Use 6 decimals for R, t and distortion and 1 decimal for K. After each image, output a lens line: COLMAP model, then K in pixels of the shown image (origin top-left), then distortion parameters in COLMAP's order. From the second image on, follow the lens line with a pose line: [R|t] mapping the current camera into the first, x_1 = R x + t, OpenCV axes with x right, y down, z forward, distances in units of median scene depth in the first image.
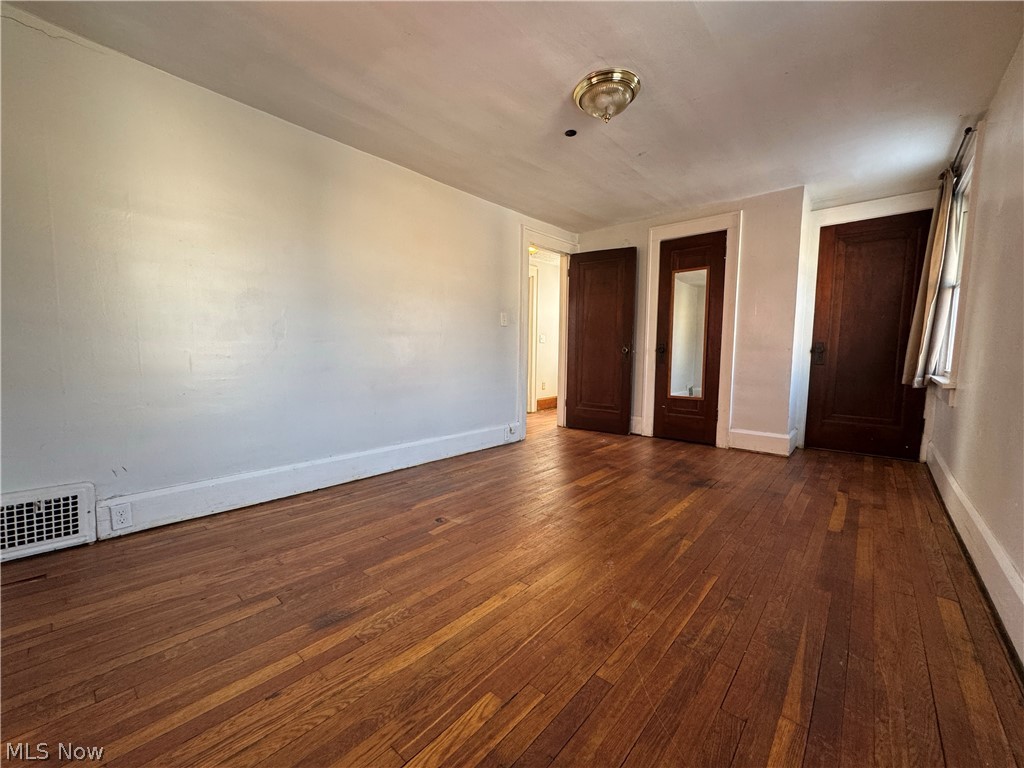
lens RADIAL K [[410.8, 0, 510.8], [0, 410.8, 388.3], [0, 0, 1]] dist [0.003365, 0.000306]
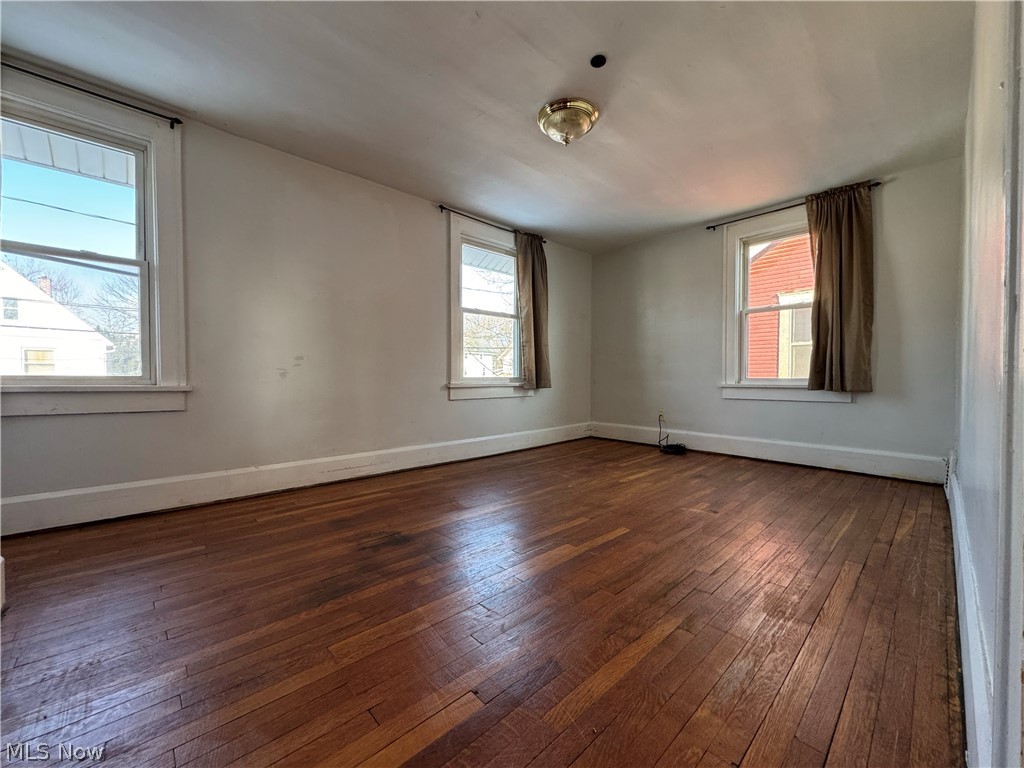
lens RADIAL K [[410.8, 0, 512.7], [0, 410.8, 383.0], [0, 0, 1]] dist [0.003365, 0.000306]
pose [[-0.996226, -0.010579, 0.086147, 0.241457], [-0.002120, 0.995213, 0.097703, -0.111643], [-0.086768, 0.097152, -0.991480, 1.889642]]
